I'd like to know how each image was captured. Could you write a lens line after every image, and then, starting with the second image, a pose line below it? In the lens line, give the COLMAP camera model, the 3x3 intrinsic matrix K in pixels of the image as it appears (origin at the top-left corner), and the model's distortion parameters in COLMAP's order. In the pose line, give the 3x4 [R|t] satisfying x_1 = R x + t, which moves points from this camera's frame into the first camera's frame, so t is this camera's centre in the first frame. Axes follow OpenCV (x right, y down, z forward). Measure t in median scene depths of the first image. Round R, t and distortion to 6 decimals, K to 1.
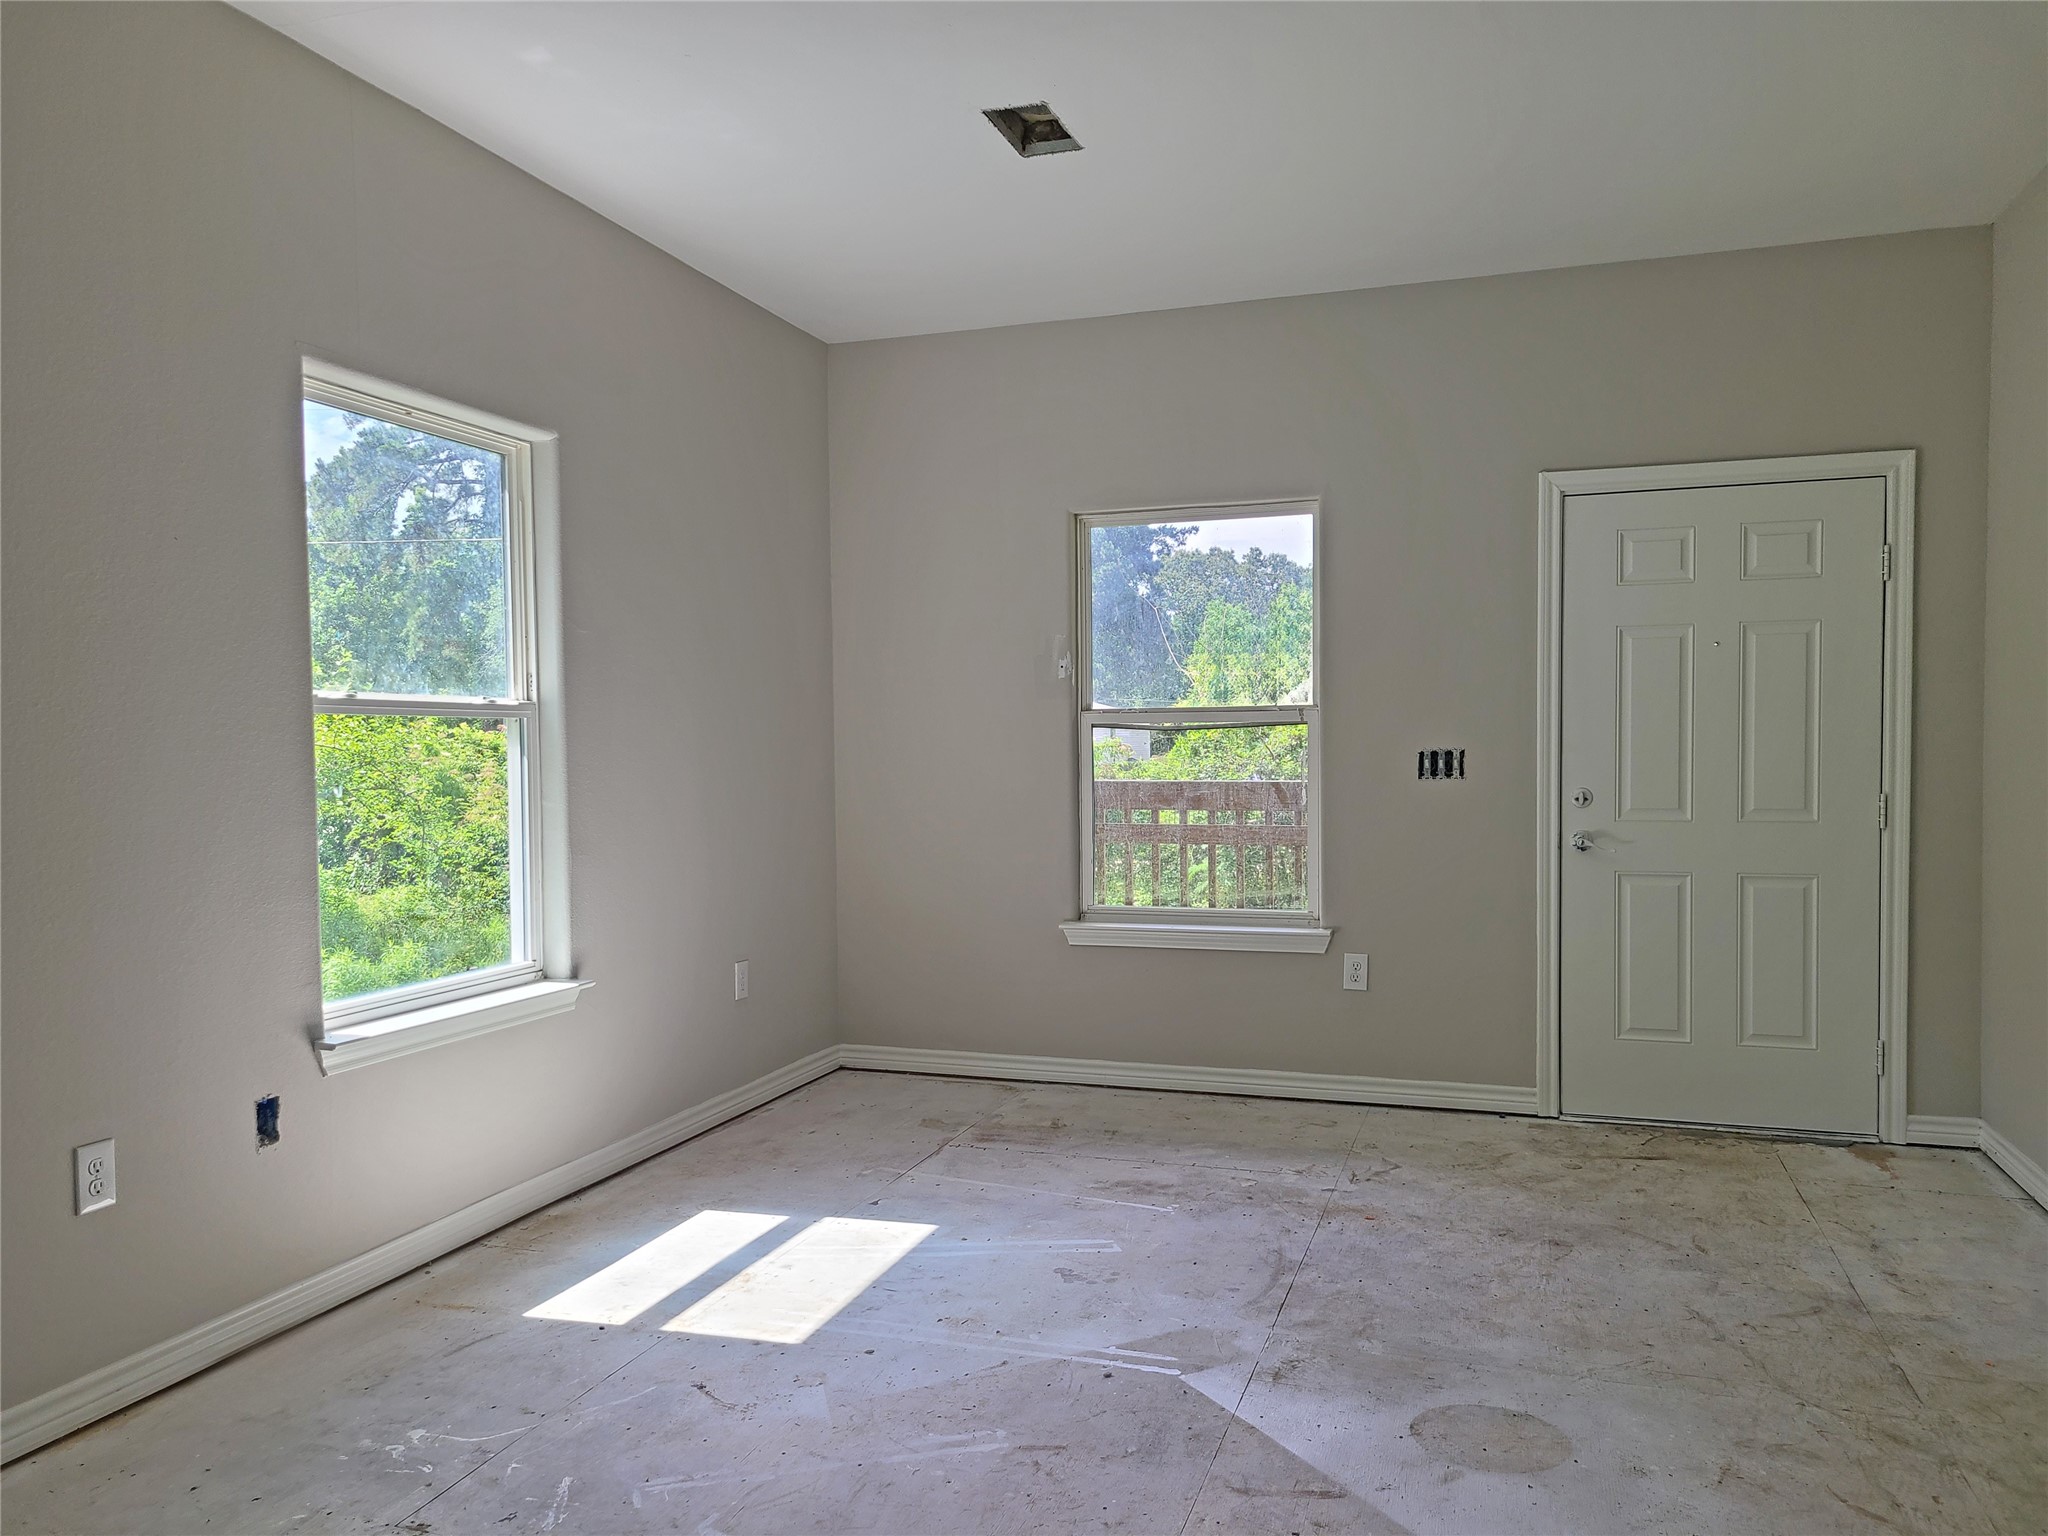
lens RADIAL K [[1535.9, 0, 1008.5], [0, 1535.9, 802.7], [0, 0, 1]] dist [0.049890, -0.030600]
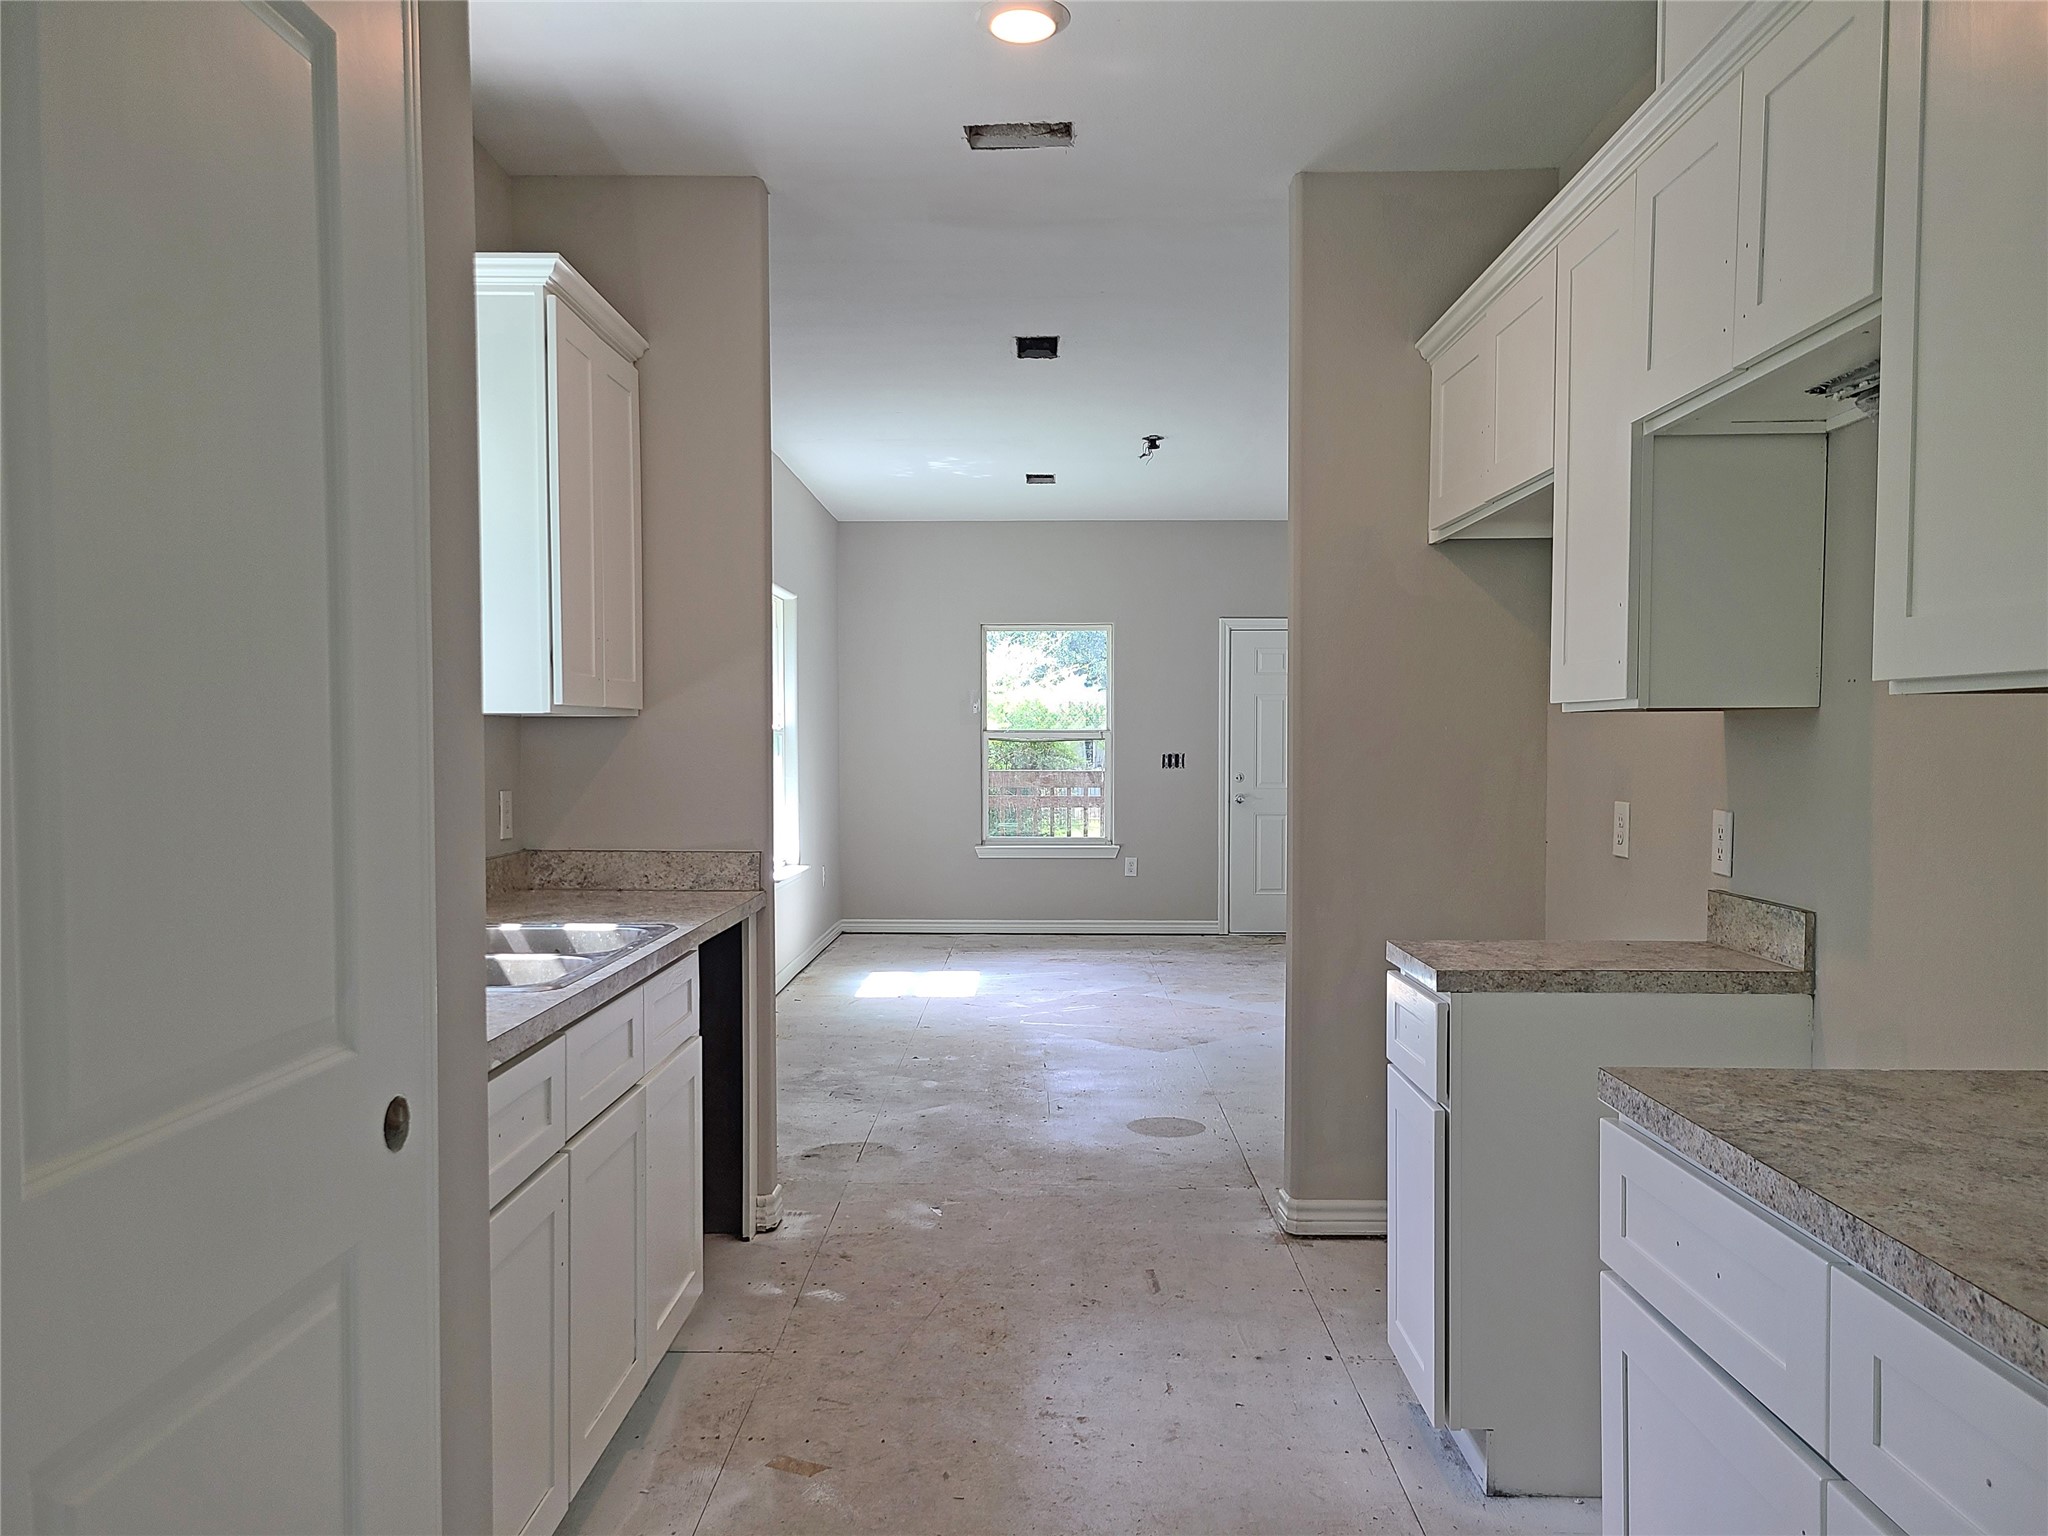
lens RADIAL K [[1535.9, 0, 1008.5], [0, 1535.9, 802.7], [0, 0, 1]] dist [0.049890, -0.030600]
pose [[0.952561, -0.003315, 0.304330, -0.610310], [0.003364, 0.999994, 0.000364, 0.032205], [-0.304329, 0.000677, 0.952567, -0.958963]]
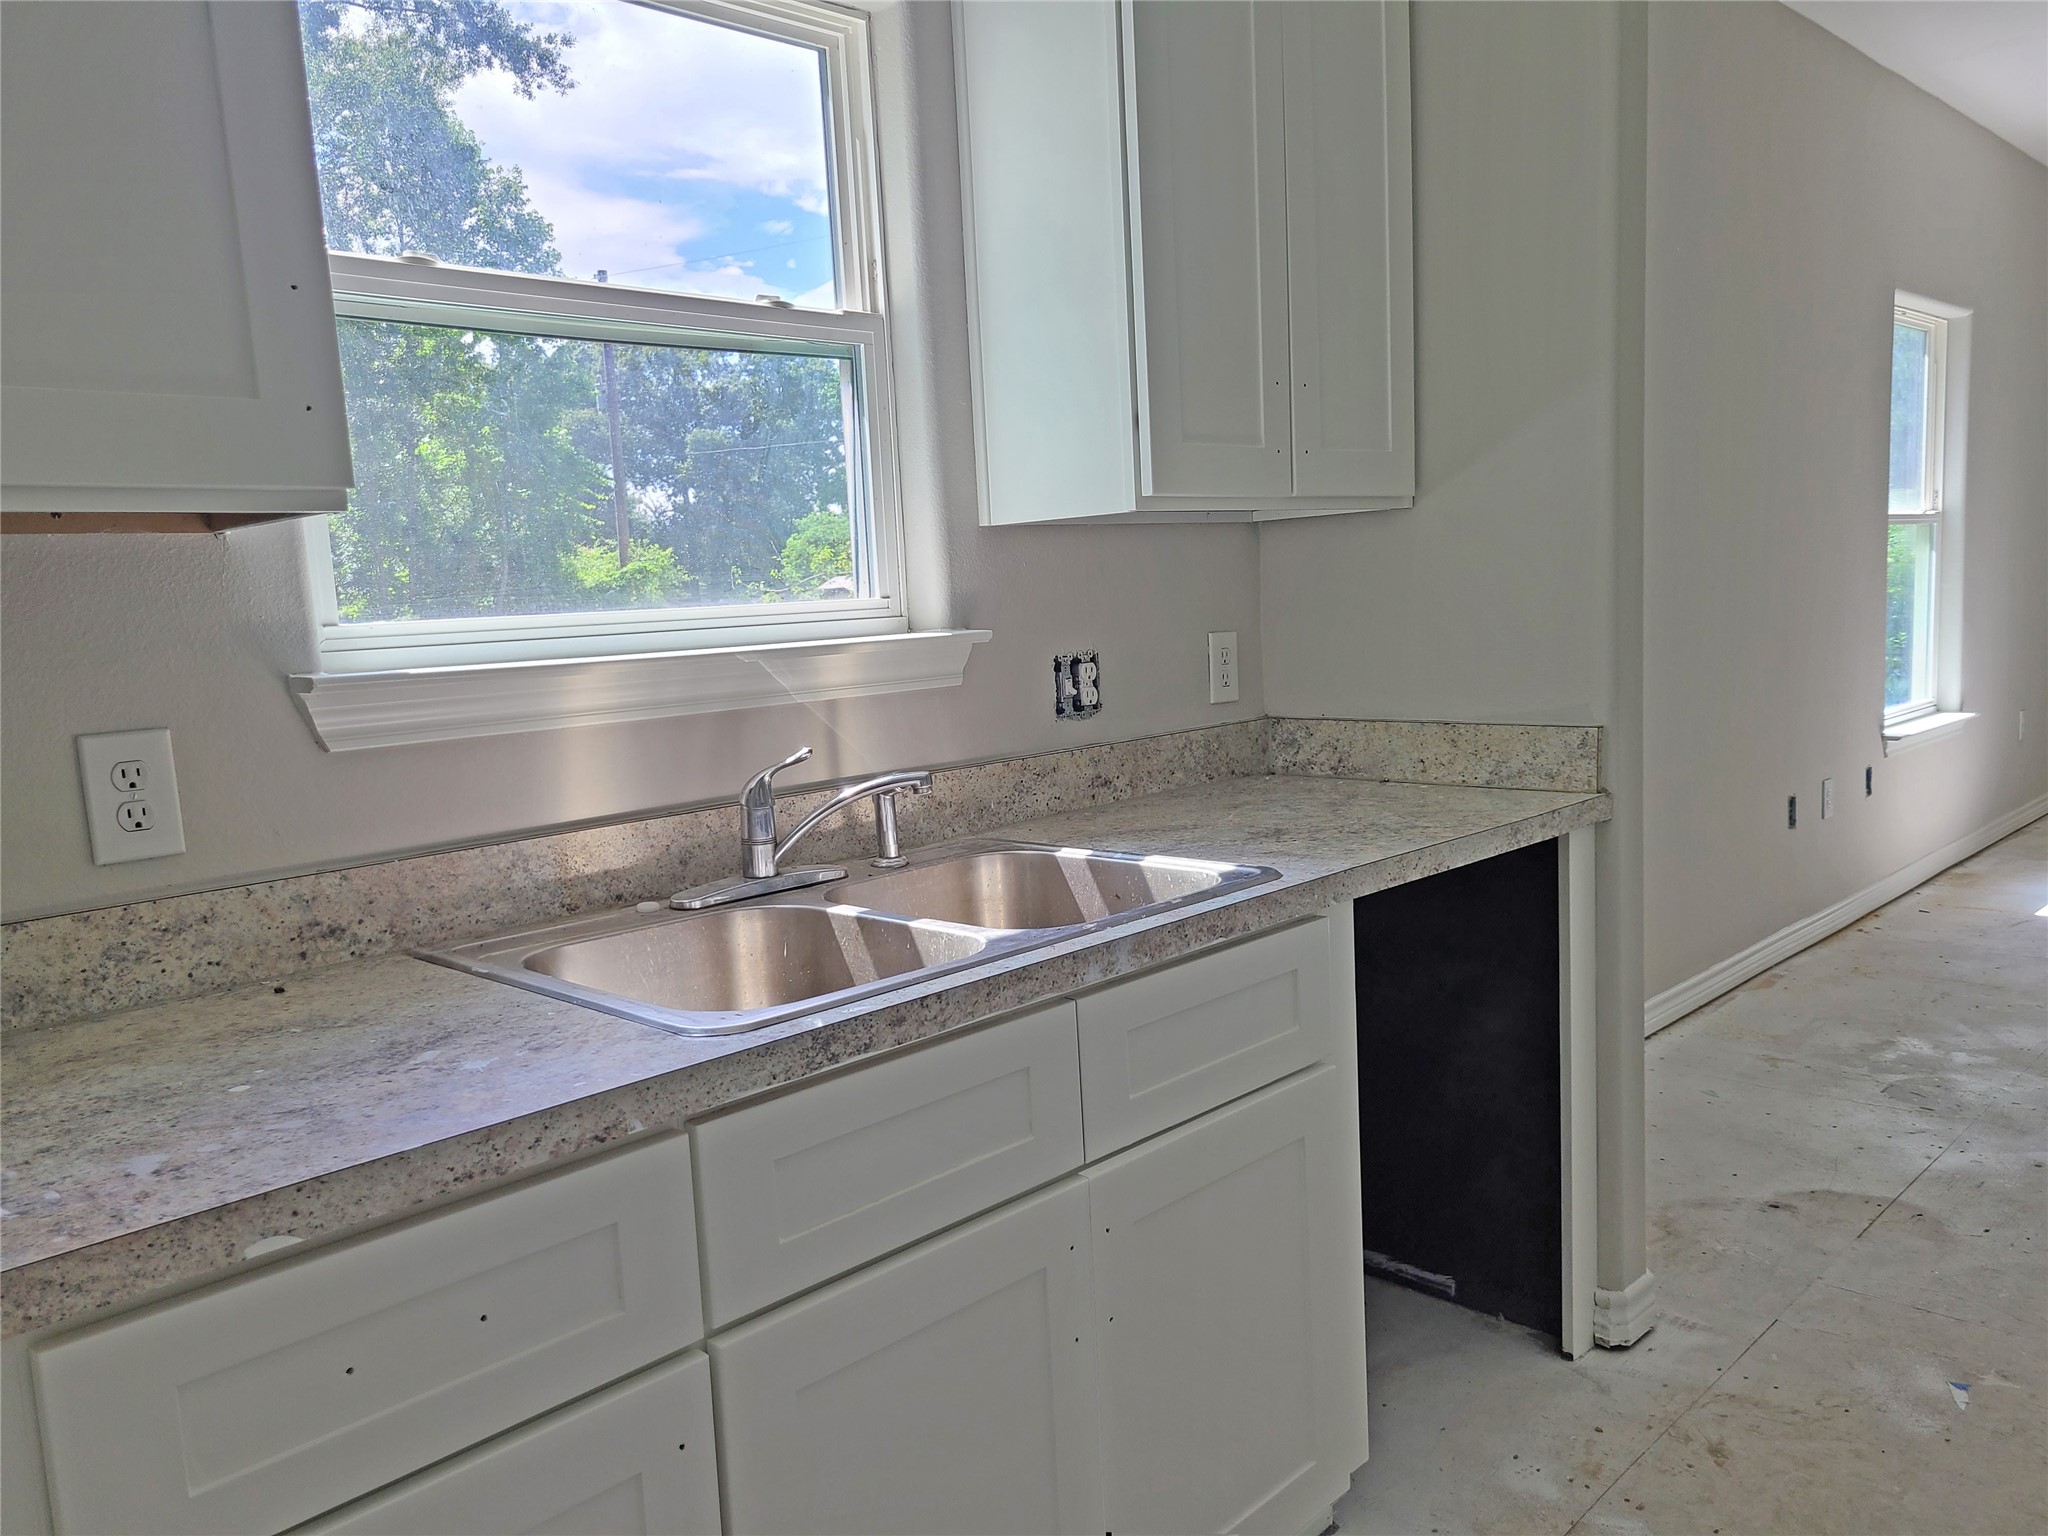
lens RADIAL K [[1551.2, 0, 1018.7], [0, 1551.2, 799.5], [0, 0, 1]] dist [0.040995, -0.006676]
pose [[0.902918, 0.019369, -0.429376, -0.423831], [0.026652, 0.994539, 0.100909, 0.026376], [0.428986, -0.102556, 0.897471, -0.622971]]
